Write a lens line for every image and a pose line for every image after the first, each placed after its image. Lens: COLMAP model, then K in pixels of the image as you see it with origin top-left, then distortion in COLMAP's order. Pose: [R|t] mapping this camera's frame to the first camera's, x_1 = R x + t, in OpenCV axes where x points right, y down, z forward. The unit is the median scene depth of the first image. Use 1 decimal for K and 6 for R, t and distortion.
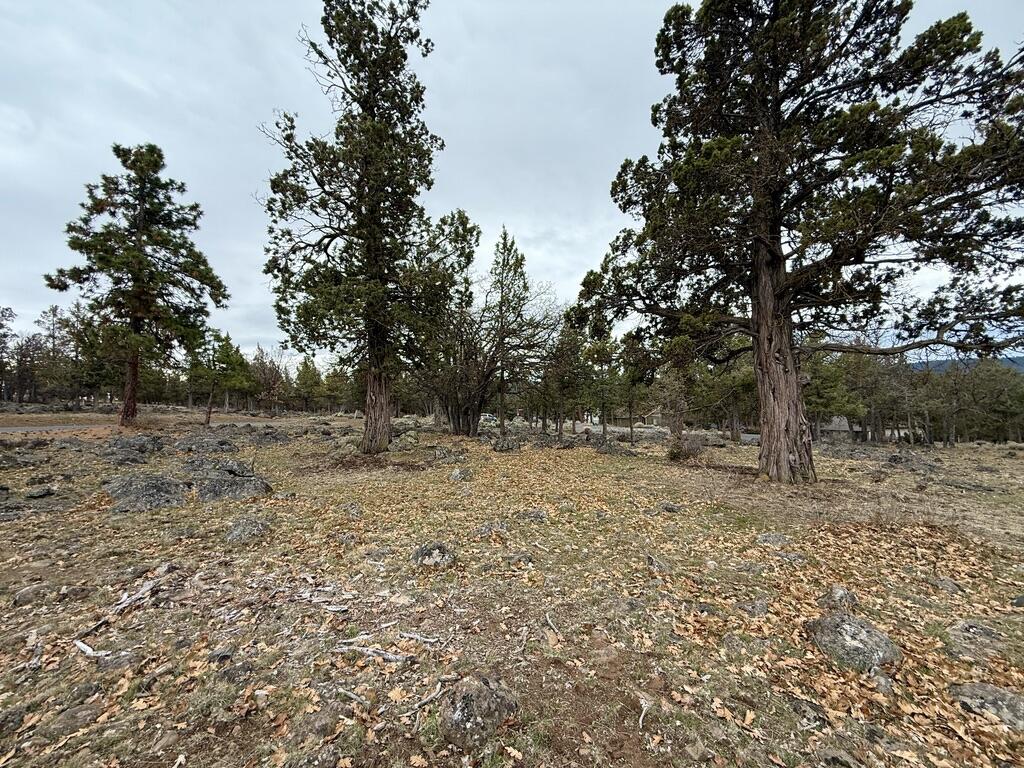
lens RADIAL K [[406.4, 0, 510.2], [0, 406.4, 382.8], [0, 0, 1]] dist [-0.001275, 0.000288]
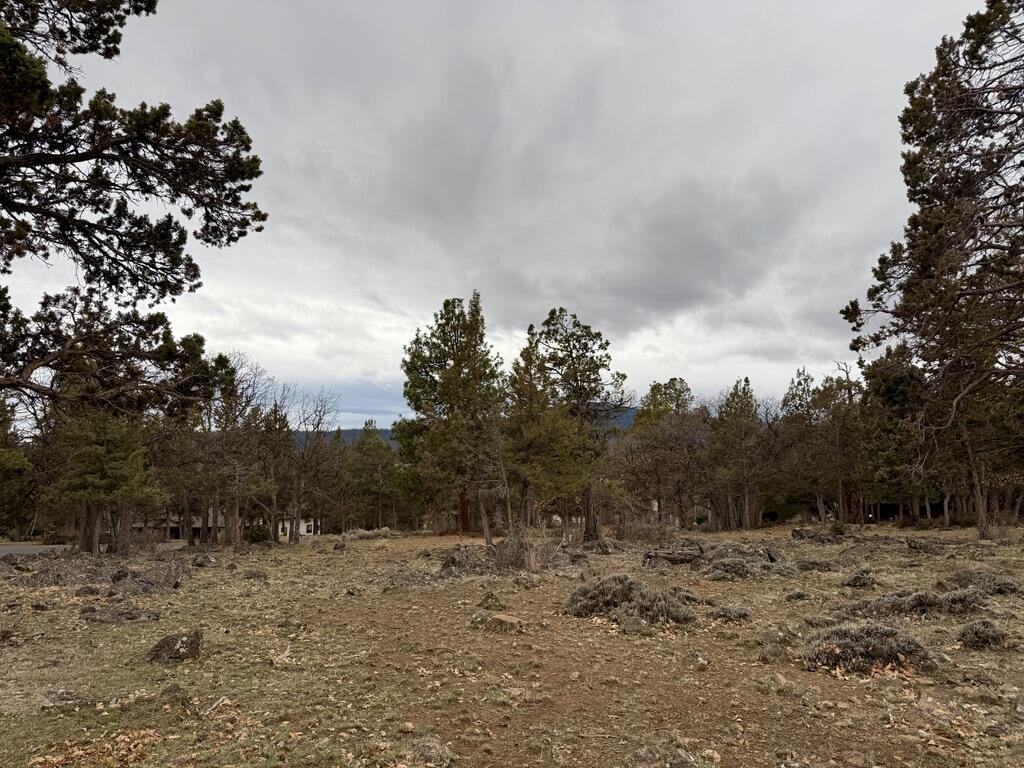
lens RADIAL K [[711.6, 0, 516.1], [0, 711.6, 387.9], [0, 0, 1]] dist [0.078045, -0.096809]
pose [[0.509336, 0.106560, 0.853945, 0.389030], [-0.033595, 0.994010, -0.104000, -0.005914], [-0.859912, 0.024283, 0.509865, -0.128187]]
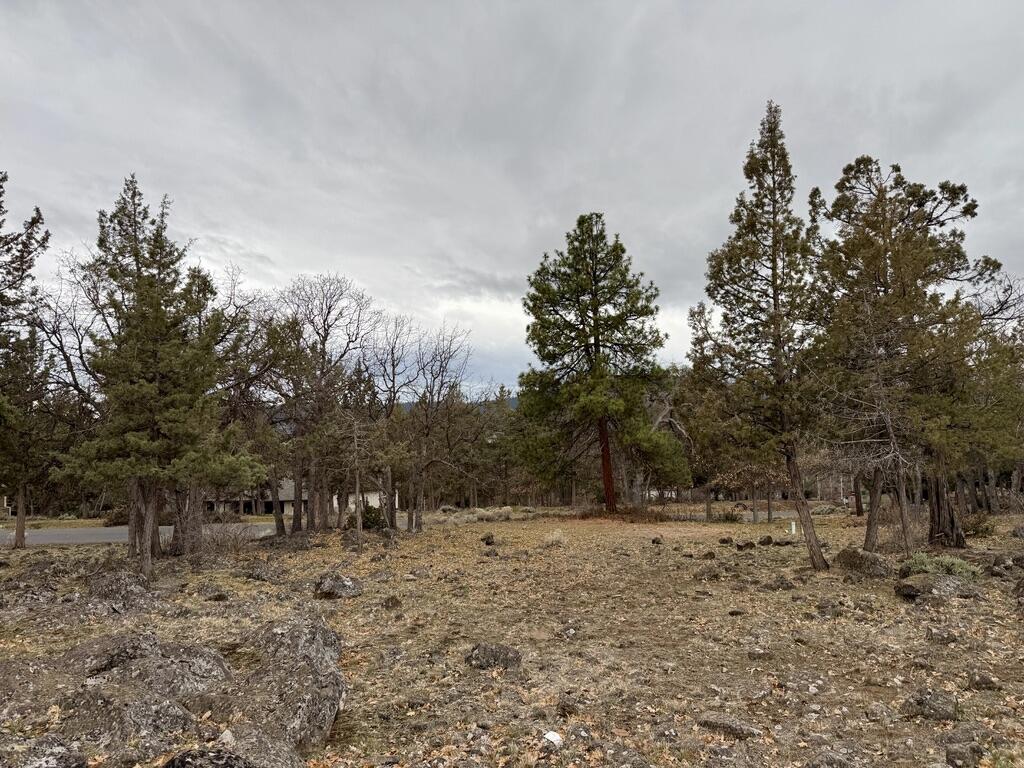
lens RADIAL K [[713.9, 0, 509.8], [0, 713.9, 382.2], [0, 0, 1]] dist [0.037120, -0.005683]
pose [[0.578753, 0.071905, 0.812326, 1.083654], [-0.024804, 0.997196, -0.070598, 0.066871], [-0.815125, 0.020710, 0.578914, 1.005132]]
